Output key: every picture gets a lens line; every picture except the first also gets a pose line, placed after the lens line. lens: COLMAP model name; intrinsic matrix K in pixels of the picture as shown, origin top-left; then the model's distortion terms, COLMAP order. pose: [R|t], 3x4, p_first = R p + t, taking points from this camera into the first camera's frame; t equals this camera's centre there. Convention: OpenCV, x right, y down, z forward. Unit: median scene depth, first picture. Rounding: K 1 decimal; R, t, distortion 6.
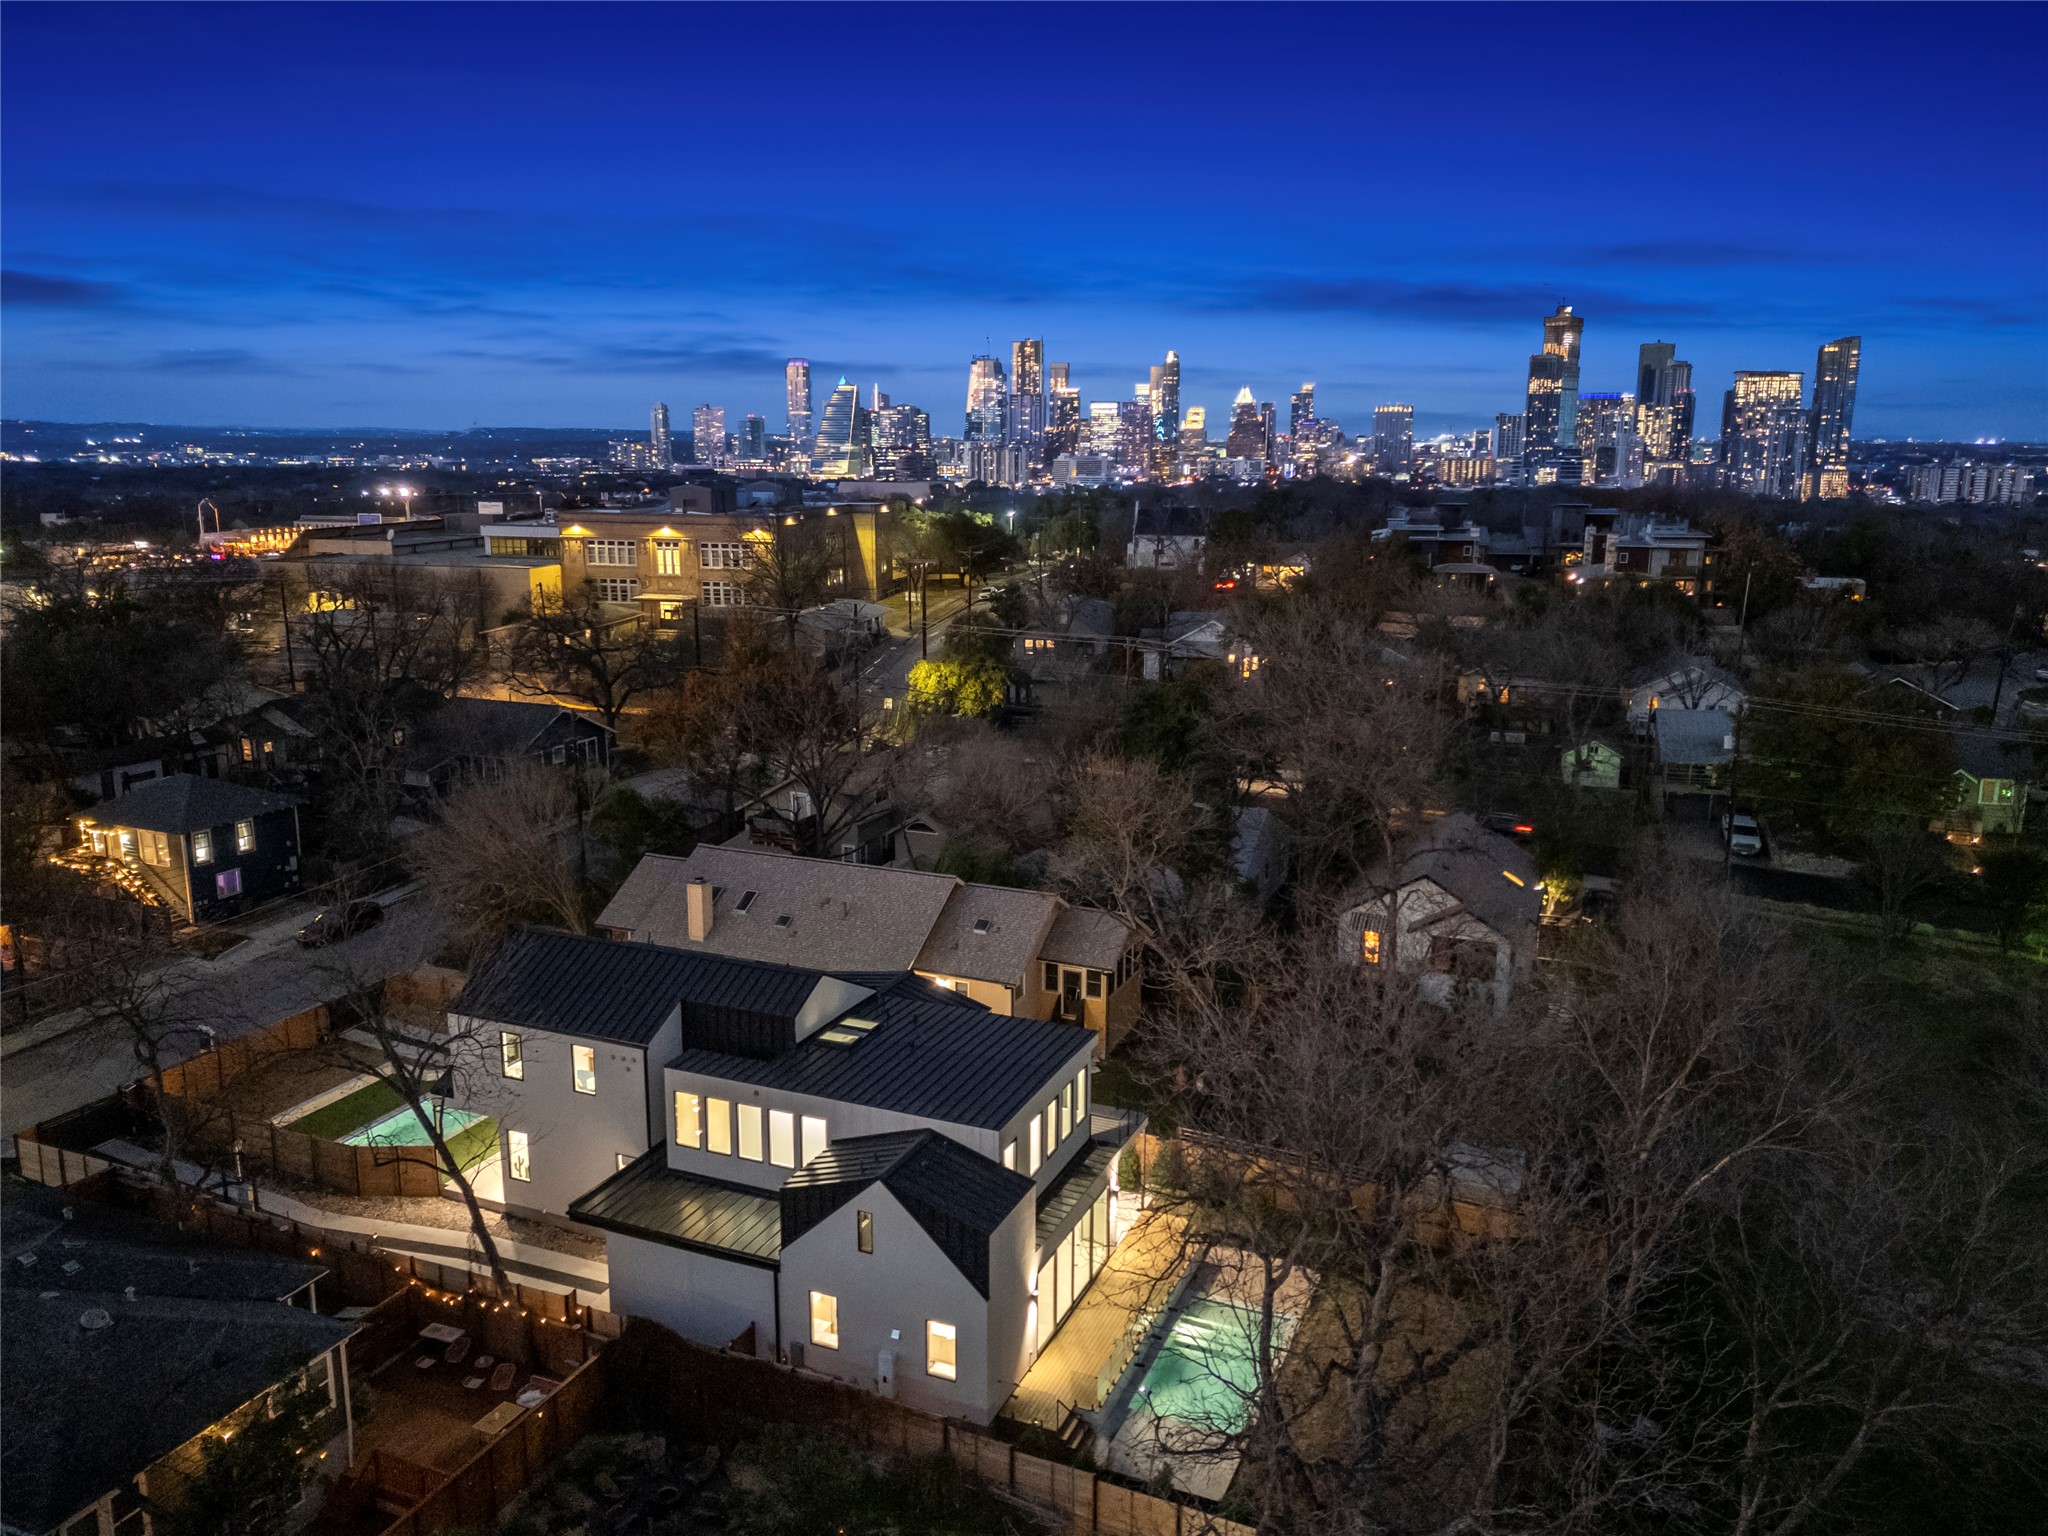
lens RADIAL K [[1509.9, 0, 1024.0], [0, 1509.9, 768.0], [0, 0, 1]] dist [0.127251, -0.151767]
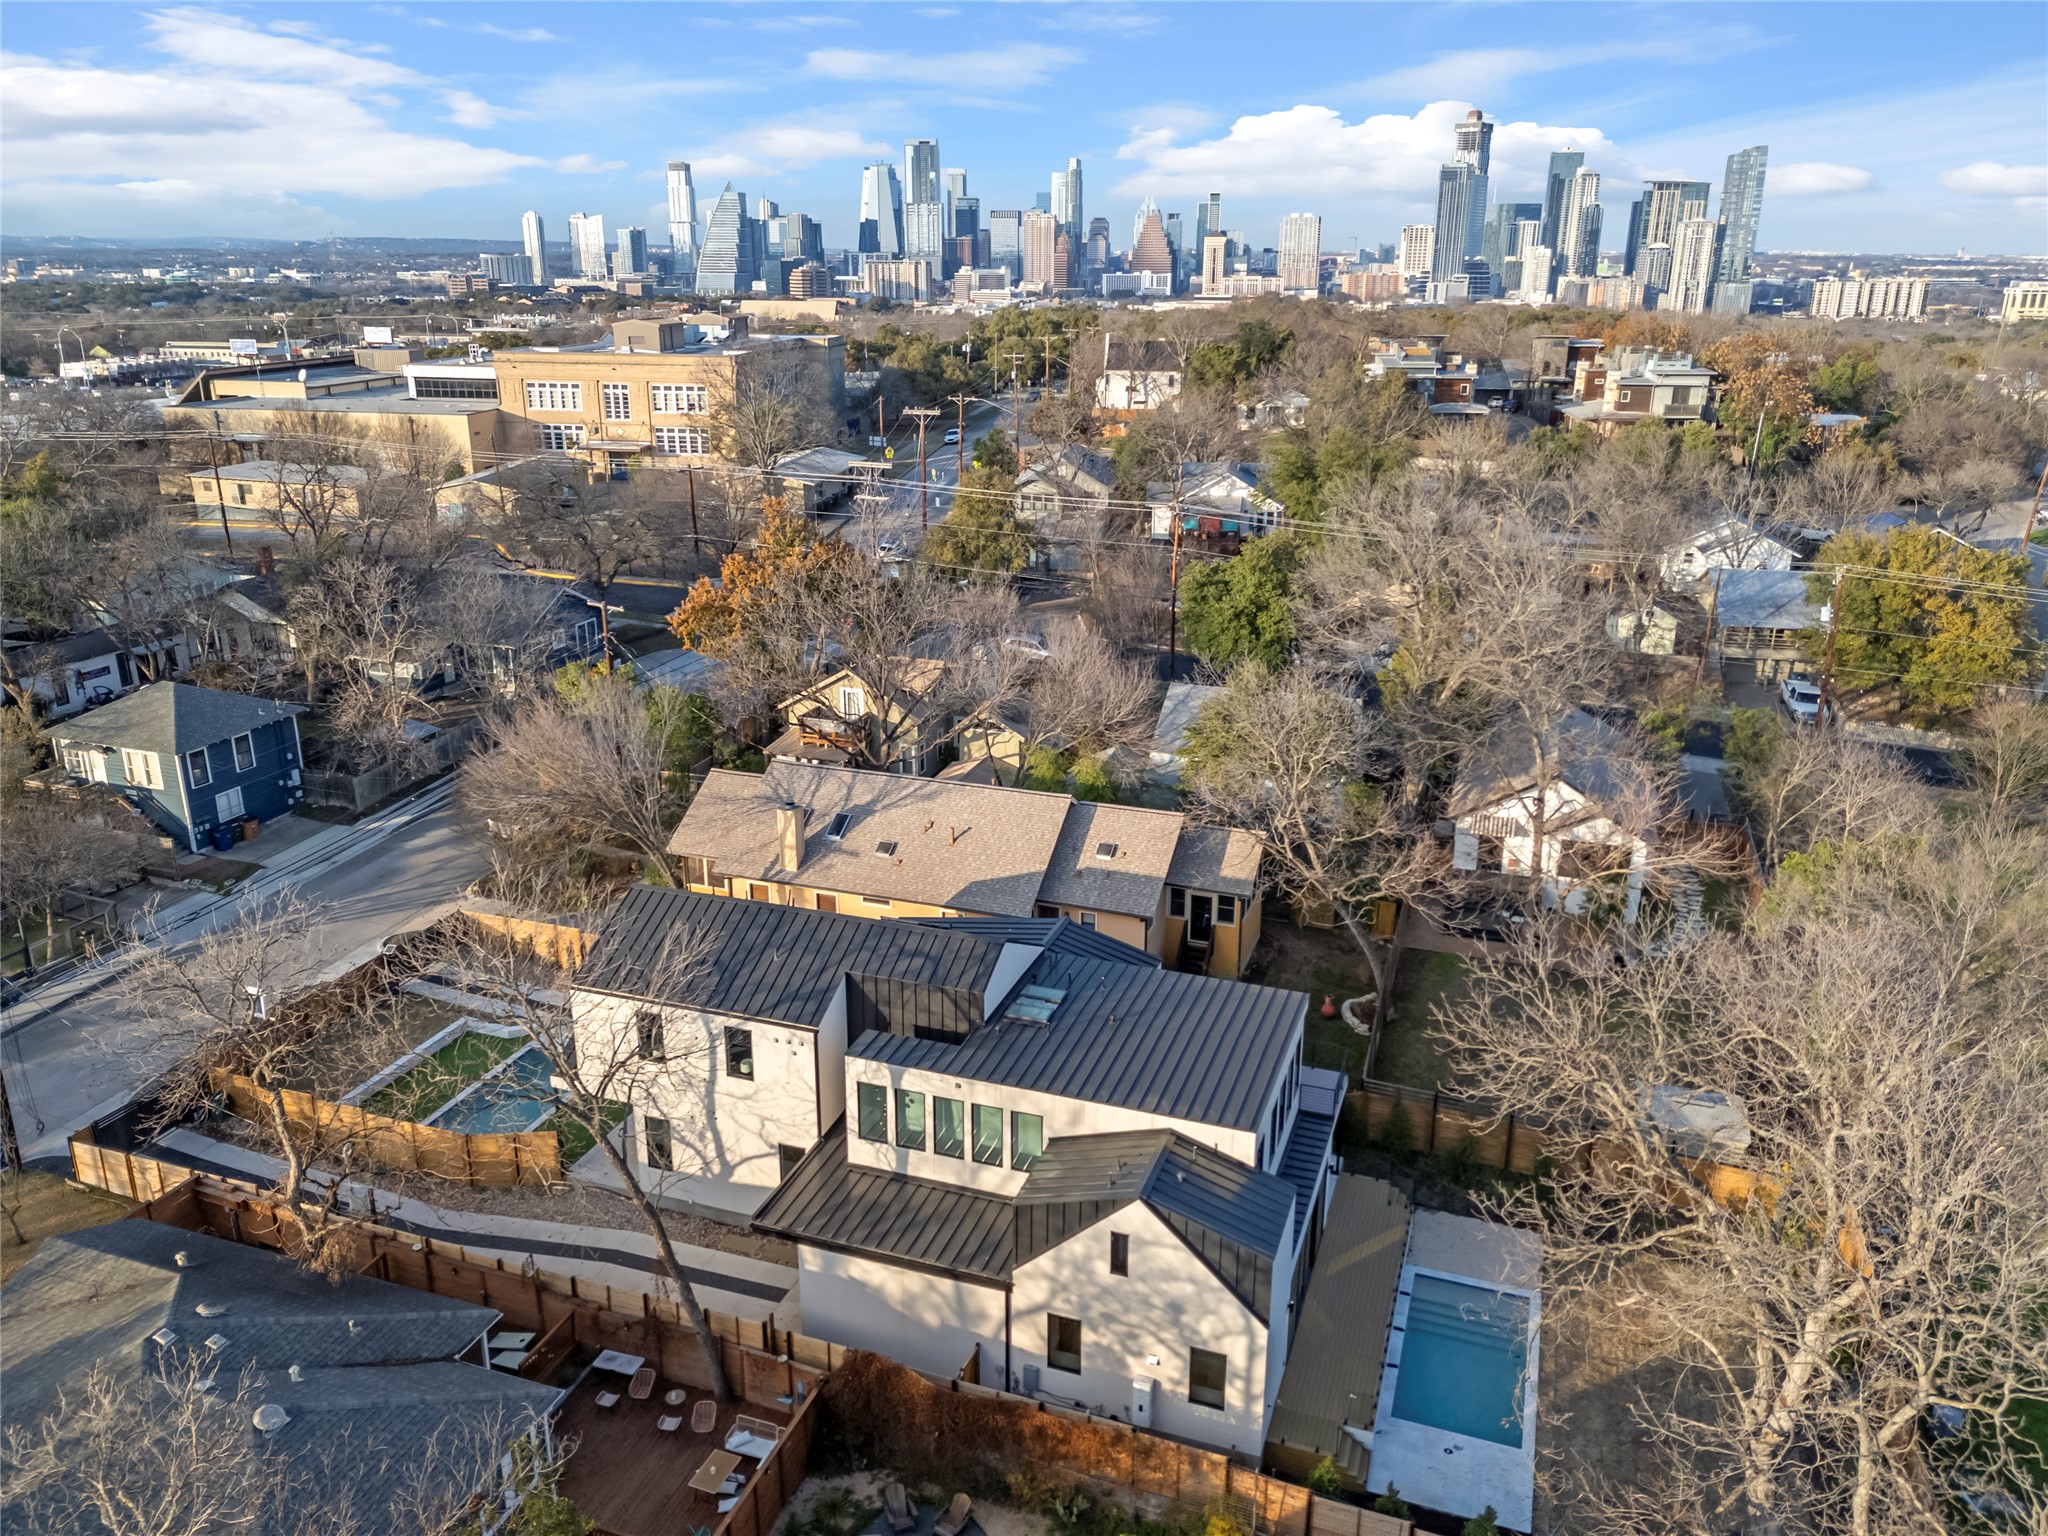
lens RADIAL K [[1509.9, 0, 1024.0], [0, 1509.9, 768.0], [0, 0, 1]] dist [0.127251, -0.151767]
pose [[0.997760, -0.021979, 0.063183, -0.088823], [0.014727, 0.993481, 0.113041, -0.032949], [-0.065255, -0.111857, 0.991579, 0.066087]]
